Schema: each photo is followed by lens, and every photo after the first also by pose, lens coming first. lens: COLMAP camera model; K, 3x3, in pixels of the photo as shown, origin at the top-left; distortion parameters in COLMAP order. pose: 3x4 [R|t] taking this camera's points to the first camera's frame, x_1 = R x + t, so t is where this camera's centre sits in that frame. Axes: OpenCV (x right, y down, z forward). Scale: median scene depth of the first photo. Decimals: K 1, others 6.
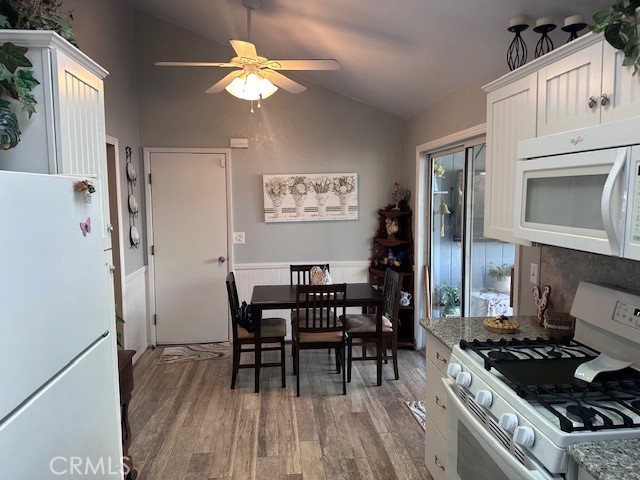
lens RADIAL K [[457.3, 0, 316.7], [0, 457.3, 243.8], [0, 0, 1]] dist [0.077322, -0.084395]
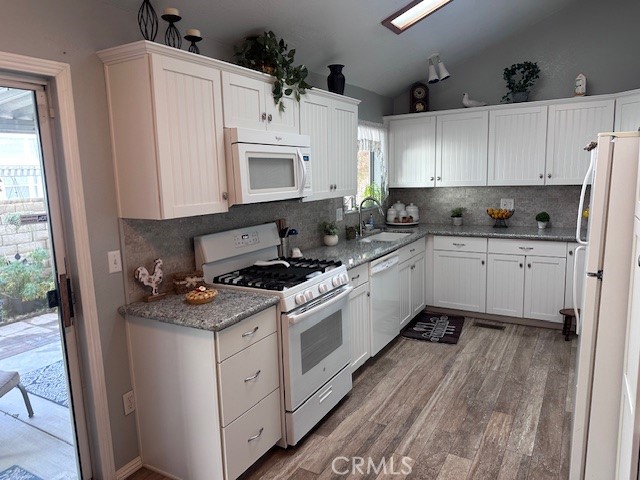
lens RADIAL K [[457.3, 0, 316.7], [0, 457.3, 243.8], [0, 0, 1]] dist [0.077322, -0.084395]
pose [[-0.808483, -0.052864, 0.586141, -0.517812], [0.104395, 0.967281, 0.231234, -0.187057], [-0.579187, 0.248138, -0.776511, 2.004938]]
